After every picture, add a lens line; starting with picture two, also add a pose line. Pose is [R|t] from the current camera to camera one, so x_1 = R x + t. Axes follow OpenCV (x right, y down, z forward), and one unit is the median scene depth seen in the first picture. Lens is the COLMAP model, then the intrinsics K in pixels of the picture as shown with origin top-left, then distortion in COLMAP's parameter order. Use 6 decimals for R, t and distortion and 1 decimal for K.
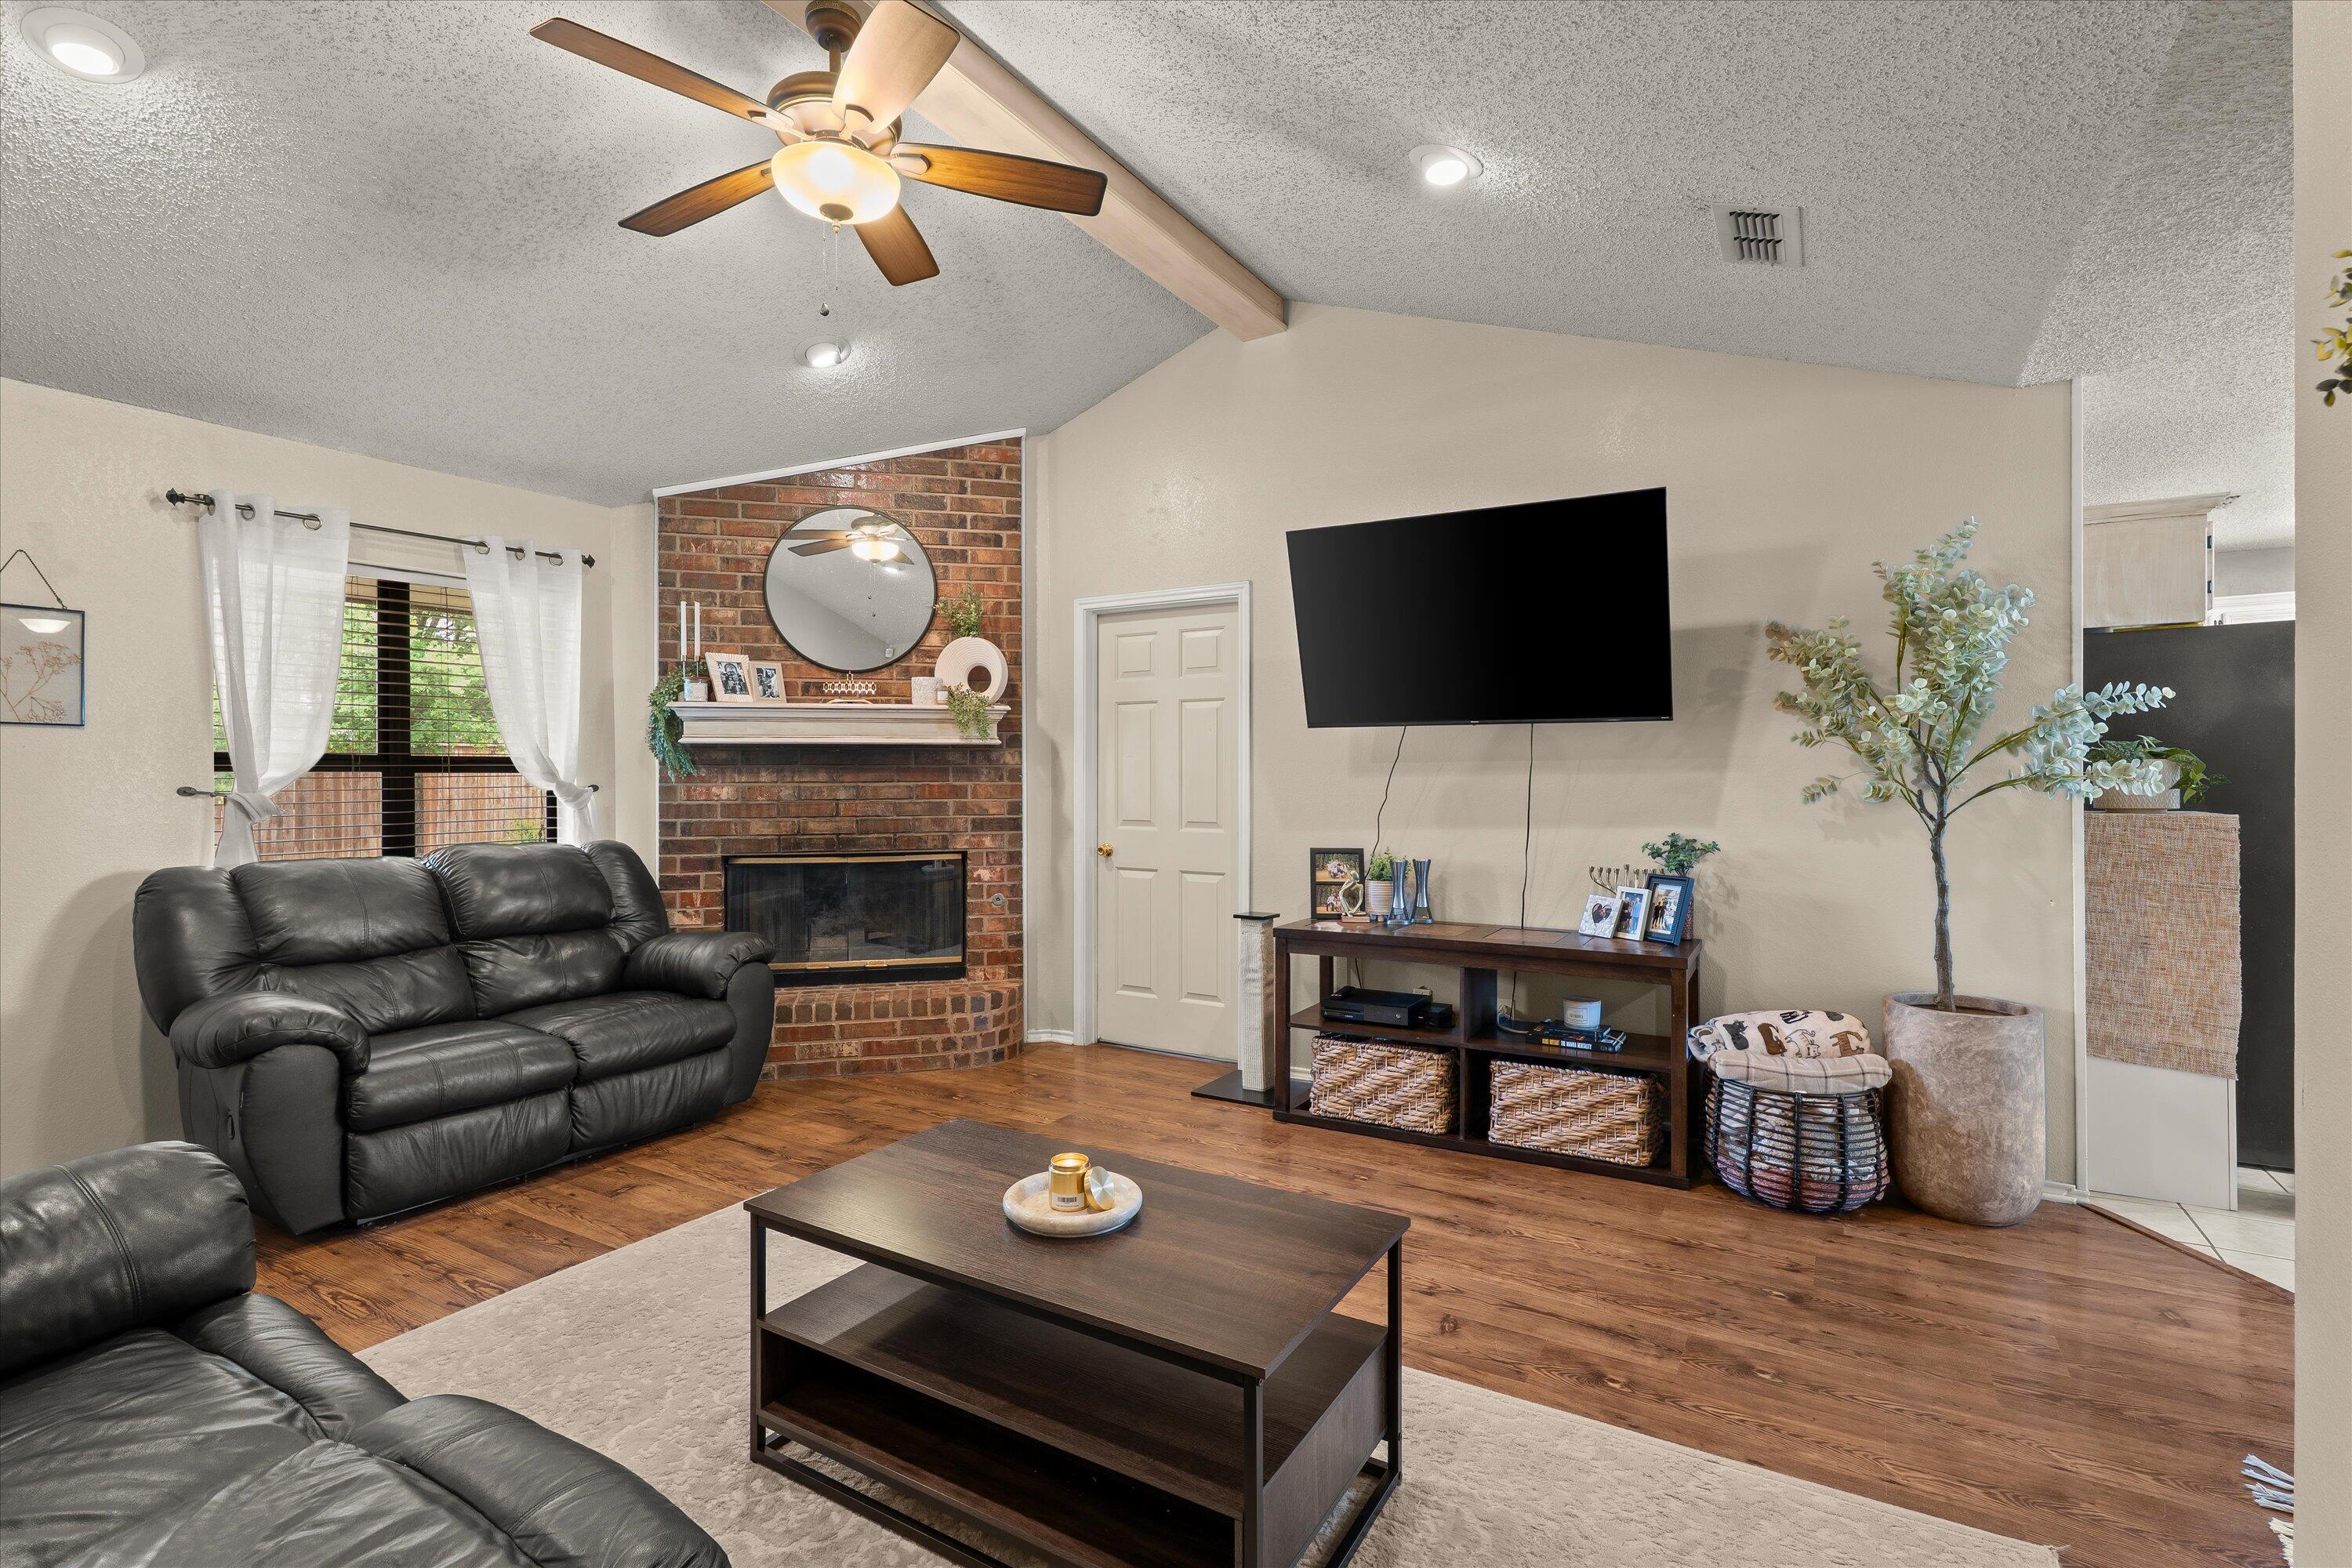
lens RADIAL K [[1104.5, 0, 1170.7], [0, 1104.5, 774.8], [0, 0, 1]] dist [0.003666, 0.001090]
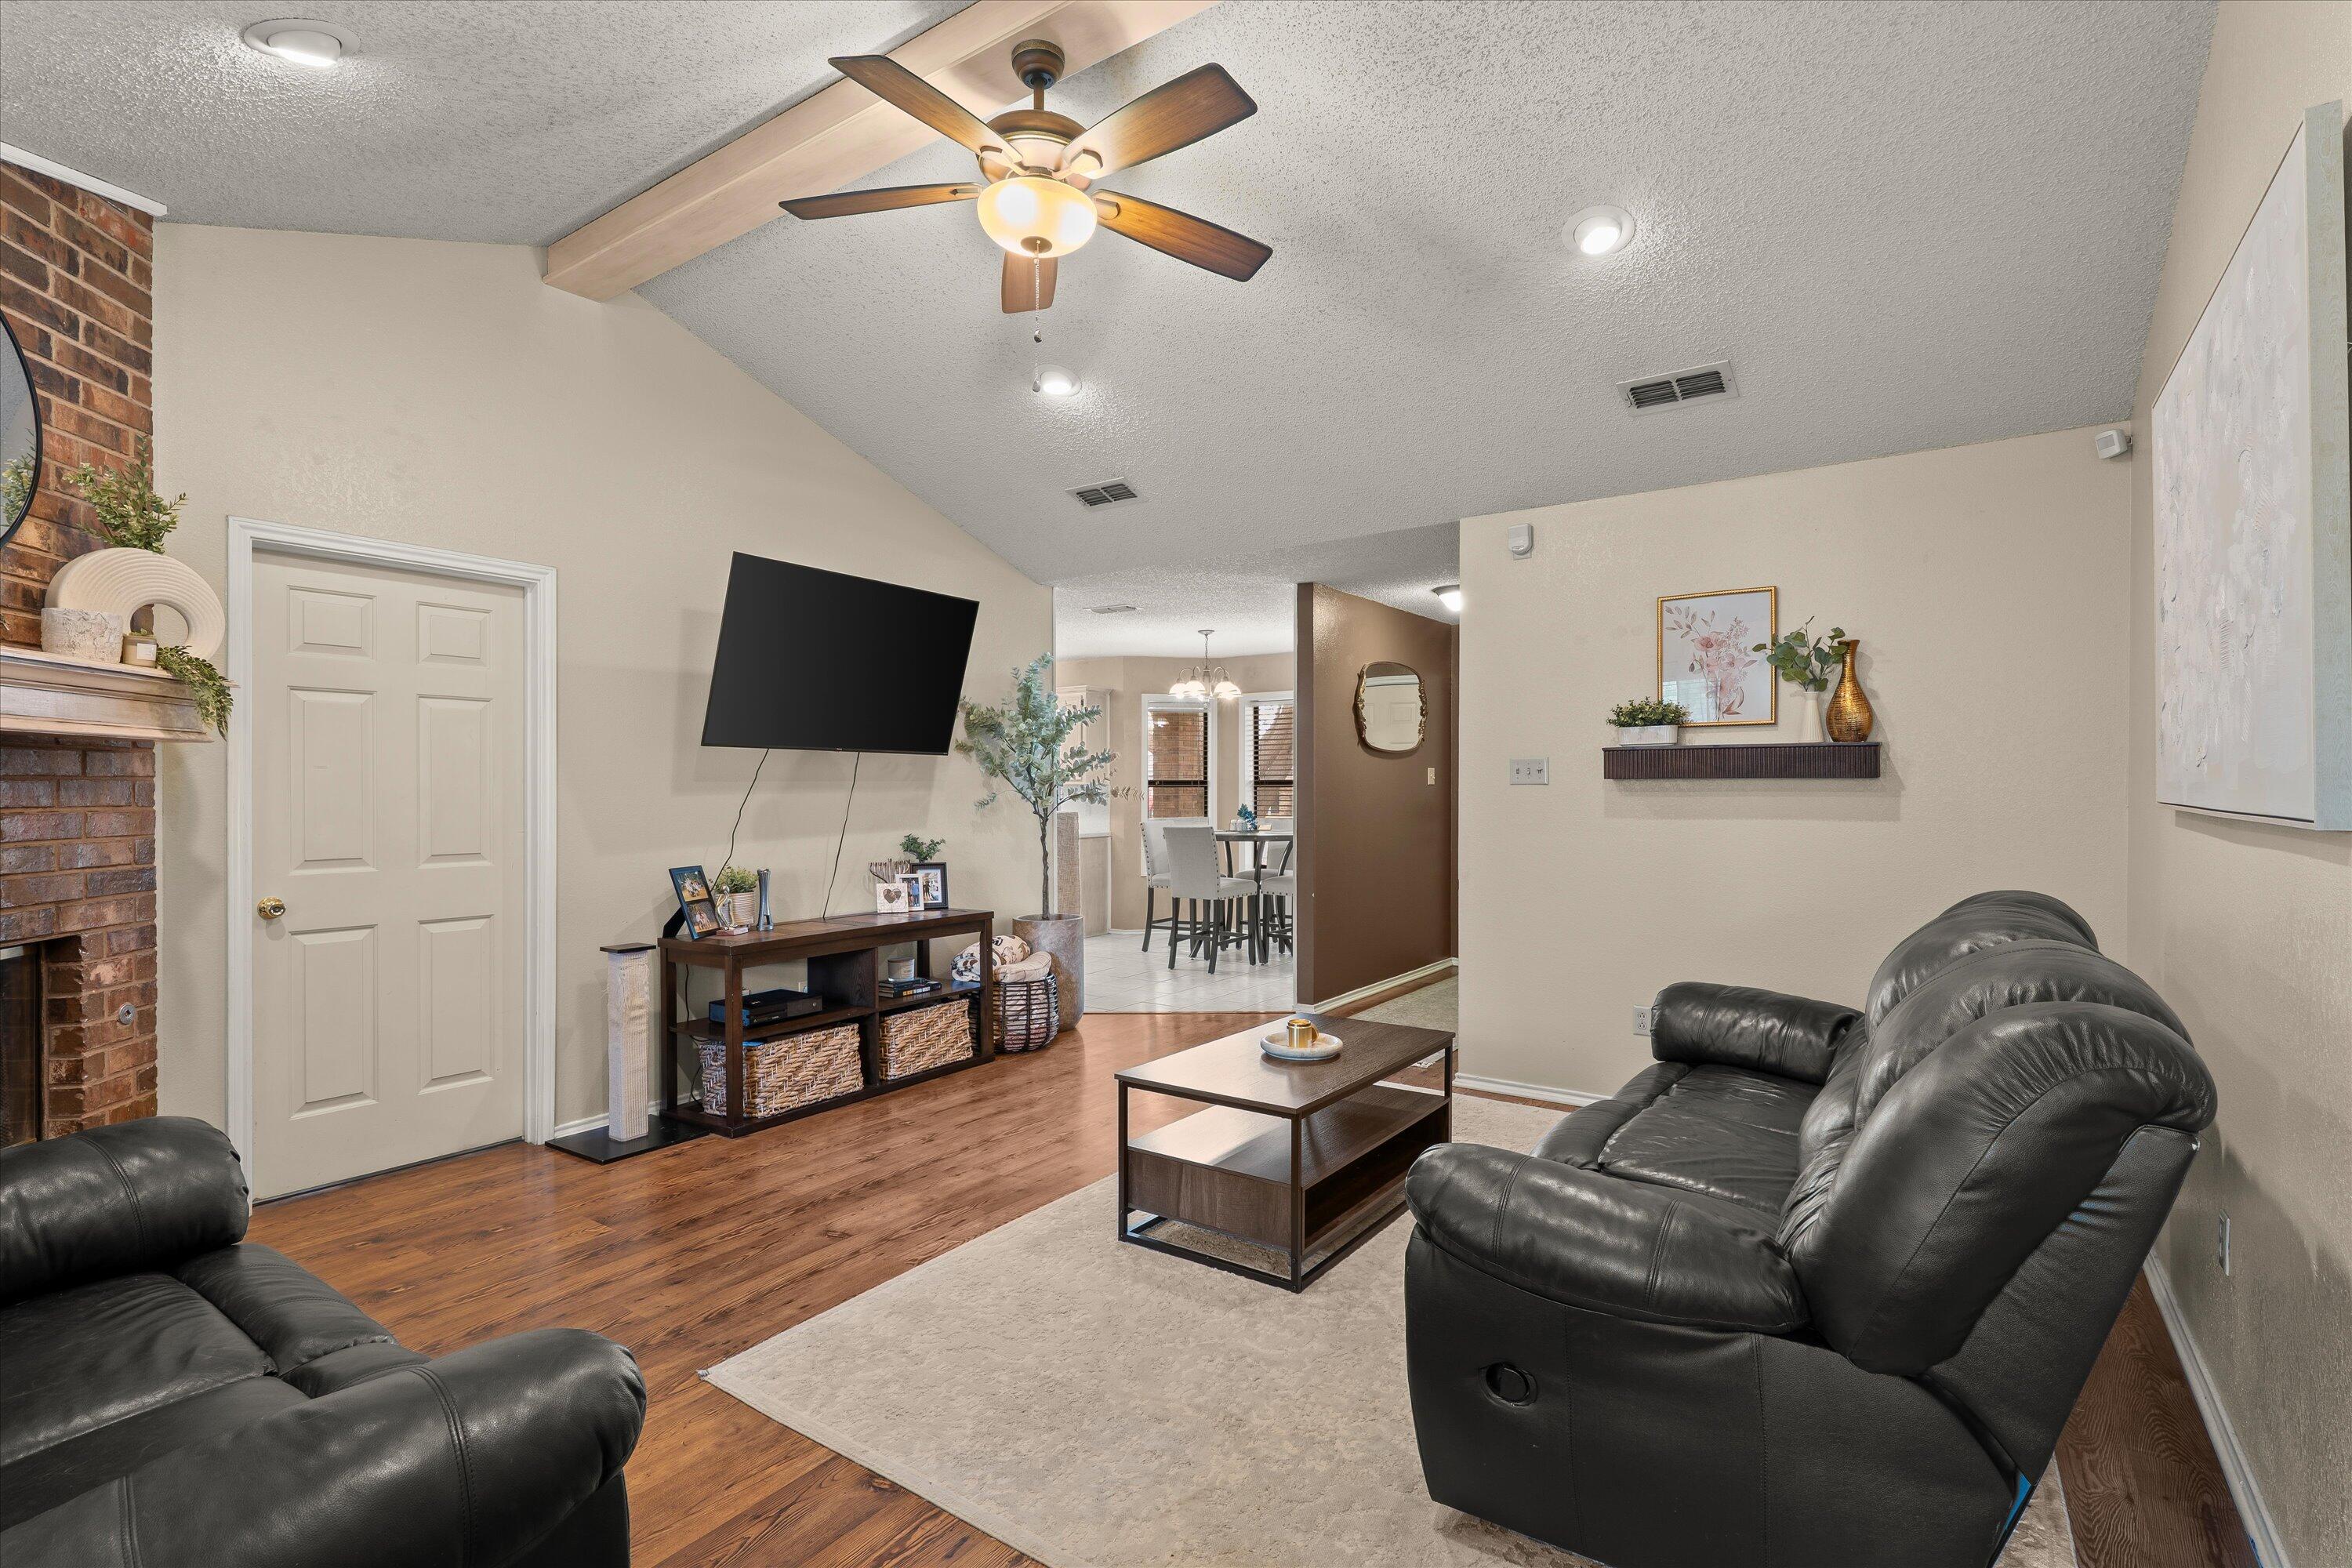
lens RADIAL K [[1104.5, 0, 1186.7], [0, 1104.5, 795.6], [0, 0, 1]] dist [0.003666, 0.001090]
pose [[0.053926, -0.004390, 0.998535, -0.759742], [0.001142, 0.999990, 0.004335, -0.001383], [-0.998544, 0.000906, 0.053931, 0.463306]]
